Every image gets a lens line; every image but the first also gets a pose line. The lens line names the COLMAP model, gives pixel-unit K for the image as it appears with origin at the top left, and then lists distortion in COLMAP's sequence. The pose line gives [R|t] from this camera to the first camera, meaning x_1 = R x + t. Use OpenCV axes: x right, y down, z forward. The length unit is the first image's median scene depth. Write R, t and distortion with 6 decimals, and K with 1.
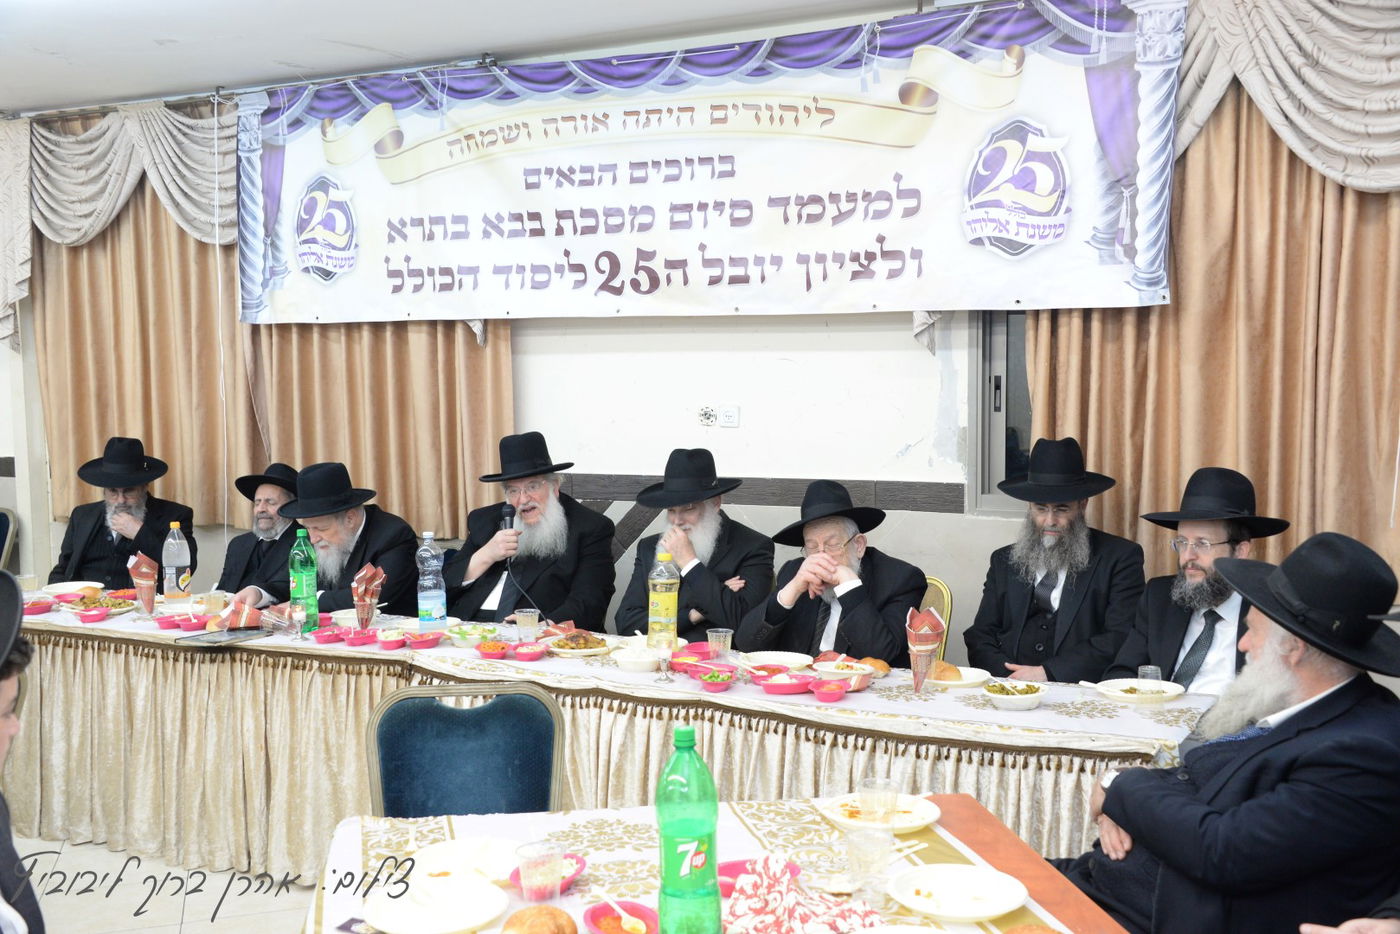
lens RADIAL K [[1475.1, 0, 695.0], [0, 1475.1, 474.6], [0, 0, 1]] dist [0.055001, 0.000000]
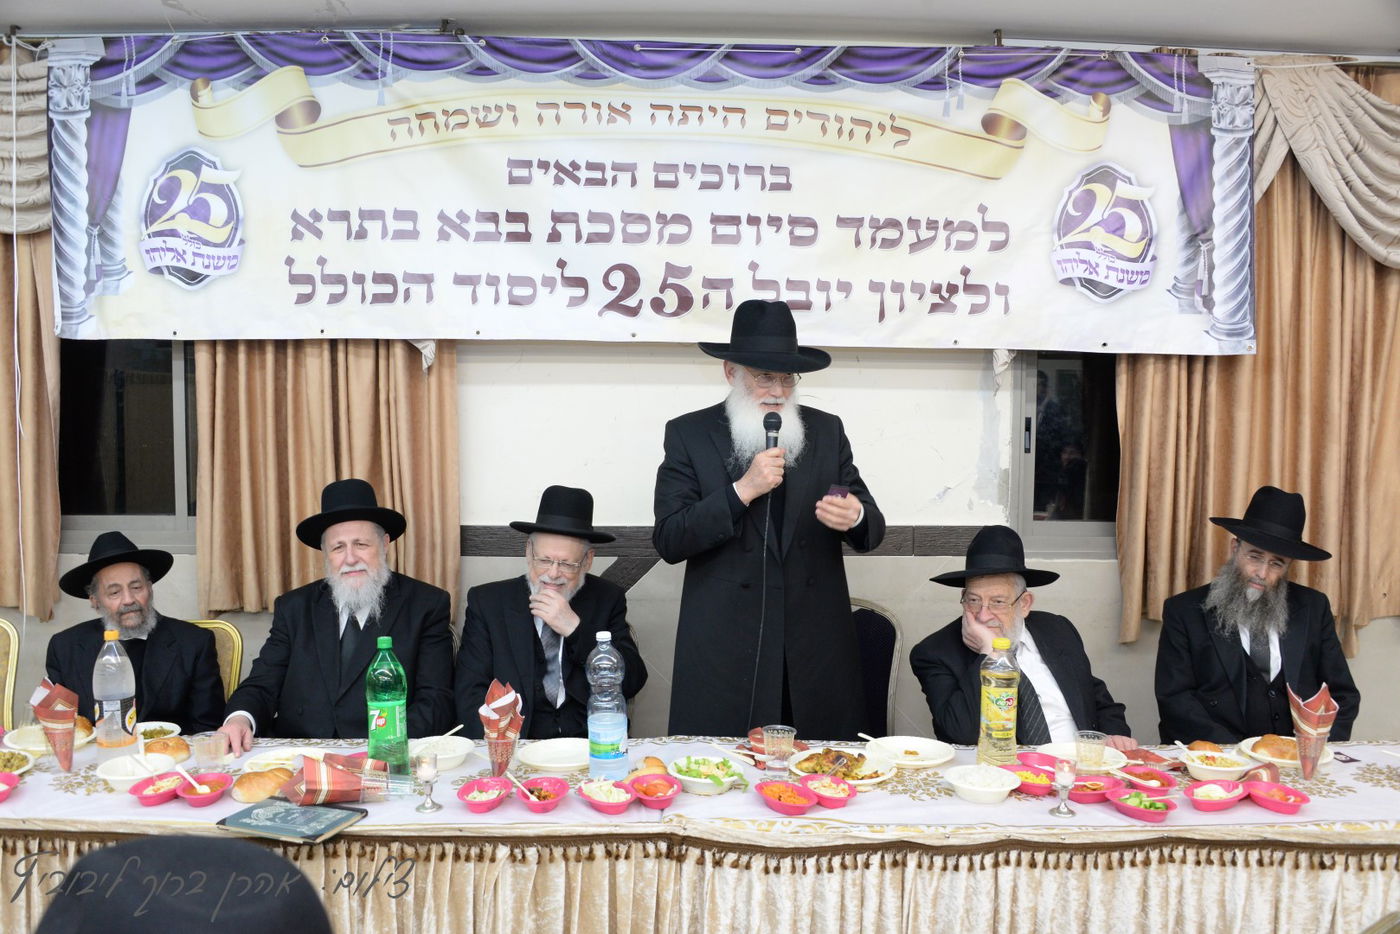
lens RADIAL K [[1124.2, 0, 705.2], [0, 1124.2, 475.8], [0, 0, 1]] dist [-0.146970, 0.083079]
pose [[0.867659, -0.018933, 0.496799, -0.362537], [0.021606, 0.999766, 0.000365, -0.032172], [-0.496690, 0.010417, 0.867866, 0.458123]]
